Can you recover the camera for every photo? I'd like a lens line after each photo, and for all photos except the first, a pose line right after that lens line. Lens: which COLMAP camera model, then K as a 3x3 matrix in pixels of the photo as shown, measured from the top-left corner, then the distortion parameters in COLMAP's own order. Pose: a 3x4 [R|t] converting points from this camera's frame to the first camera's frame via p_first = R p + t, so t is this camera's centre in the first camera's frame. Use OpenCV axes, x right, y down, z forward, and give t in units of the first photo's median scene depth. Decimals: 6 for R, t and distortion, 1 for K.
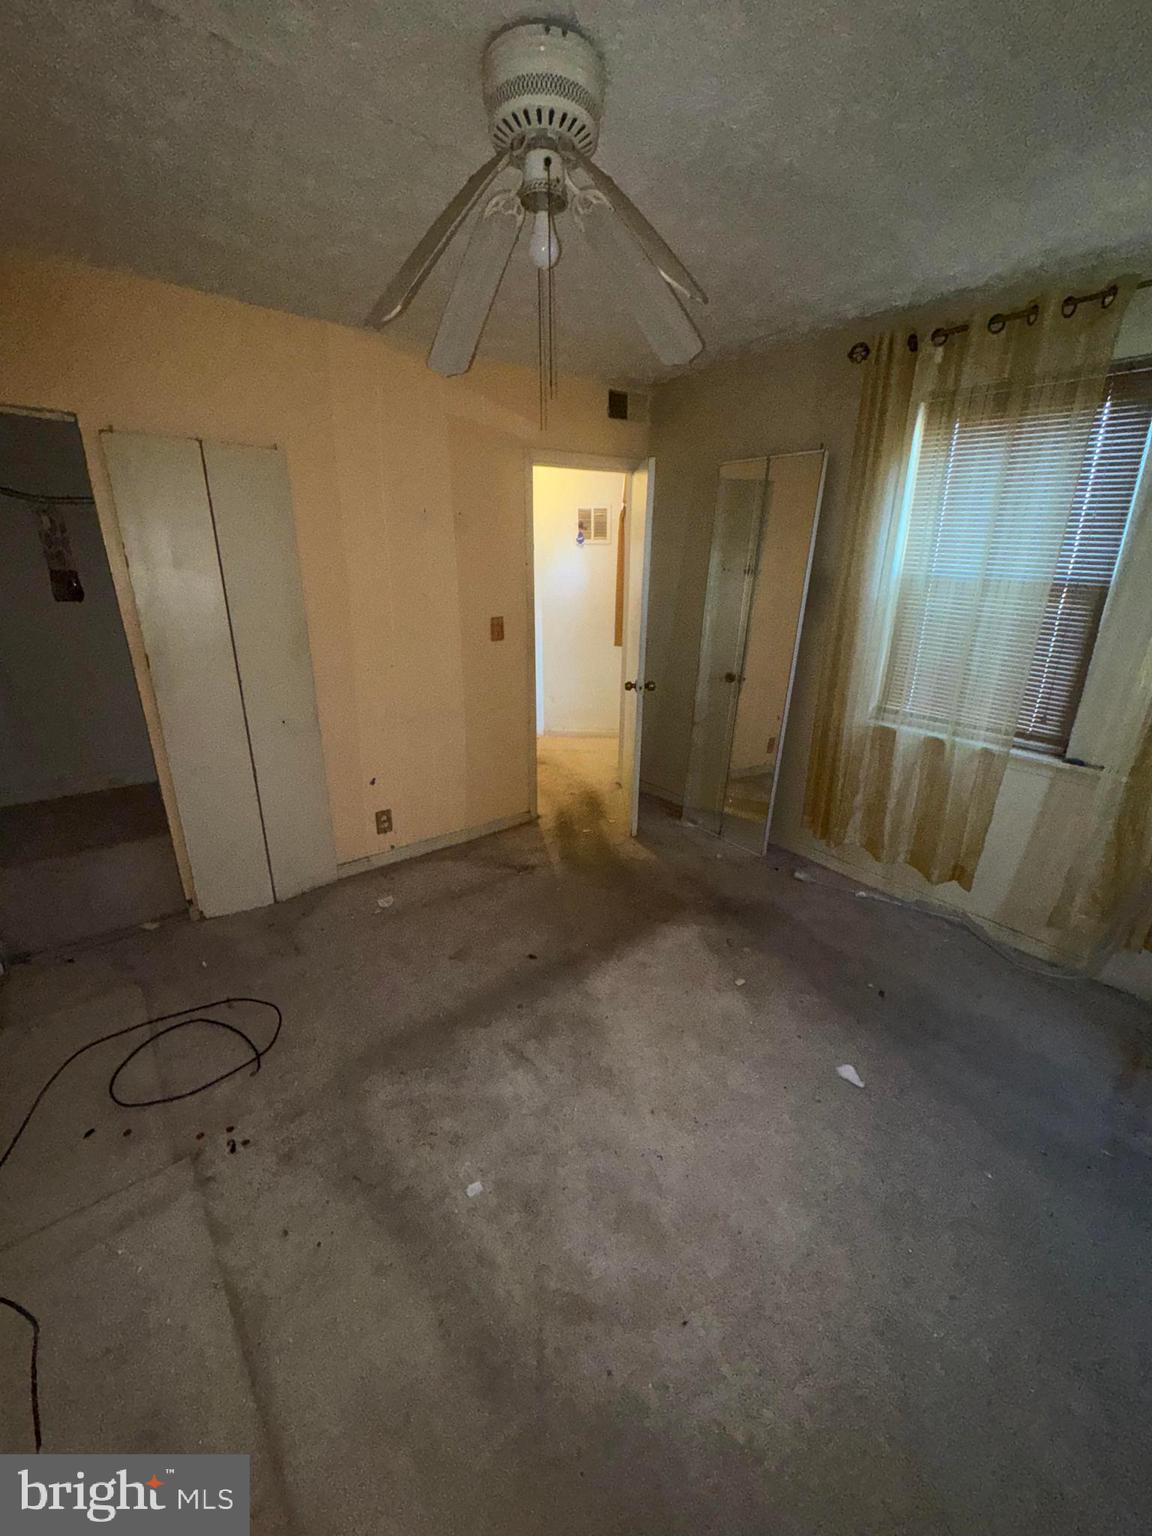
lens RADIAL K [[610.7, 0, 573.6], [0, 610.7, 770.9], [0, 0, 1]] dist [-0.002537, 0.000060]
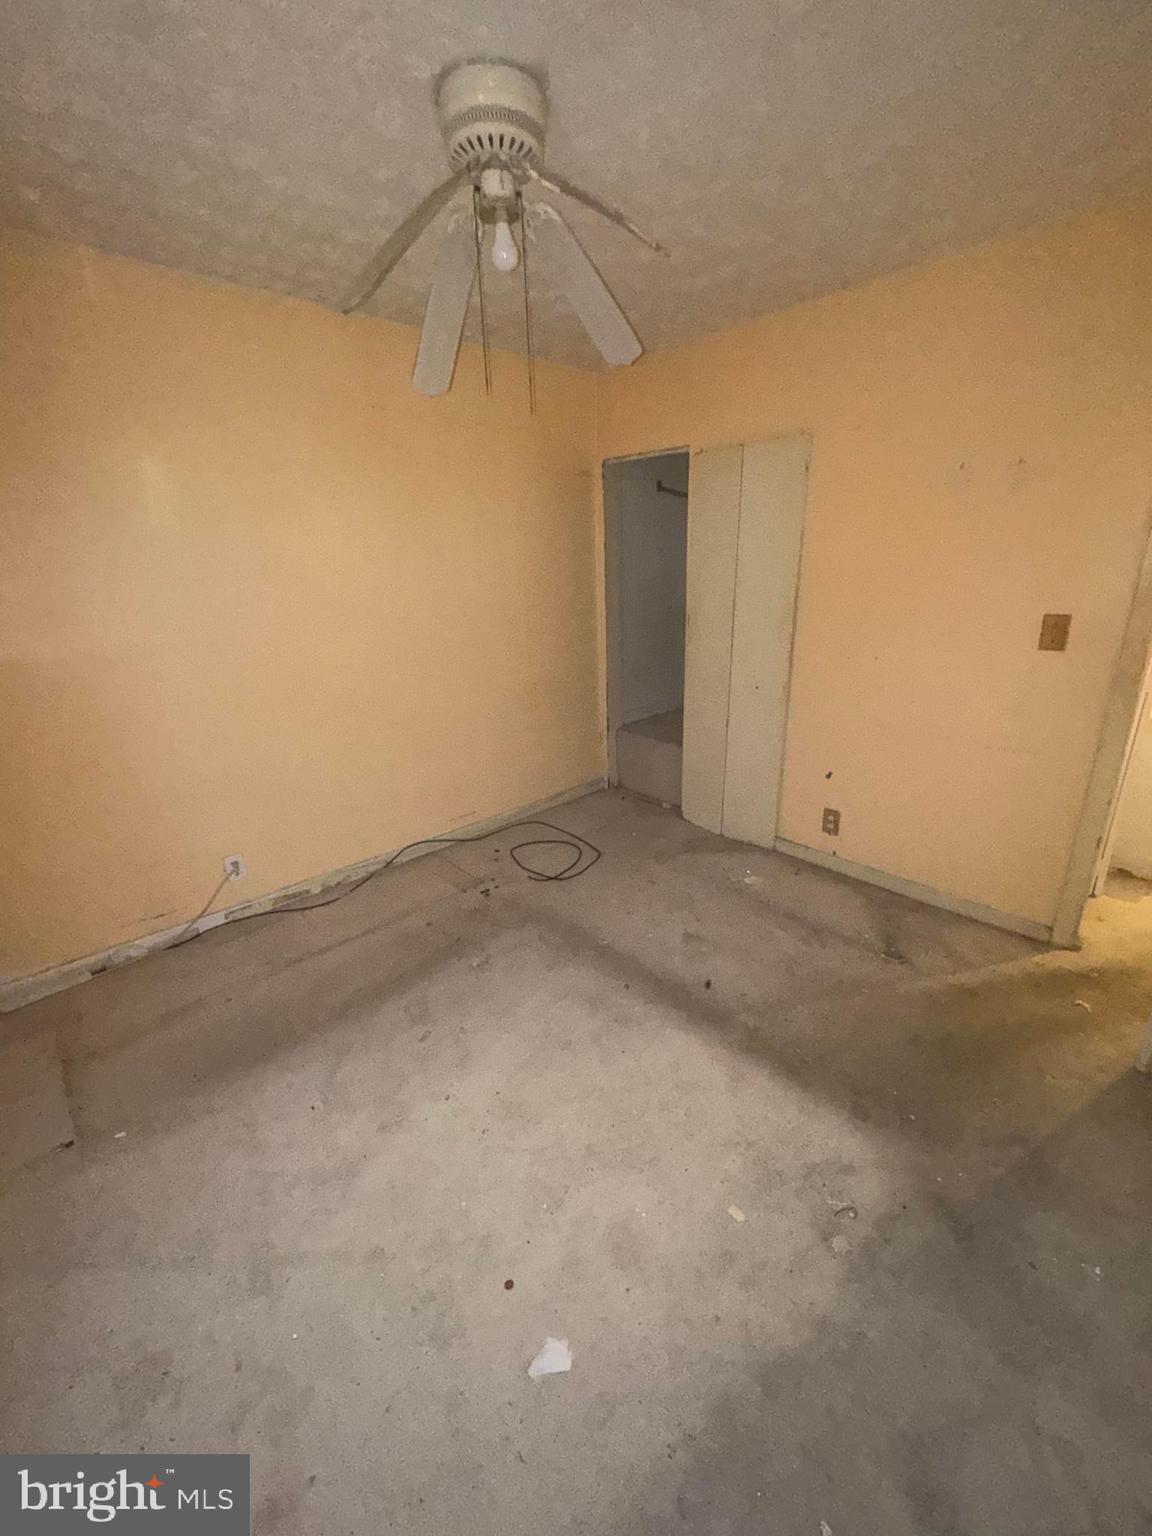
lens RADIAL K [[610.7, 0, 577.5], [0, 610.7, 766.6], [0, 0, 1]] dist [-0.002537, 0.000060]
pose [[0.060163, 0.309386, -0.949031, 0.523622], [-0.289357, 0.915336, 0.280058, -0.142658], [0.955329, 0.257760, 0.144592, 0.477017]]
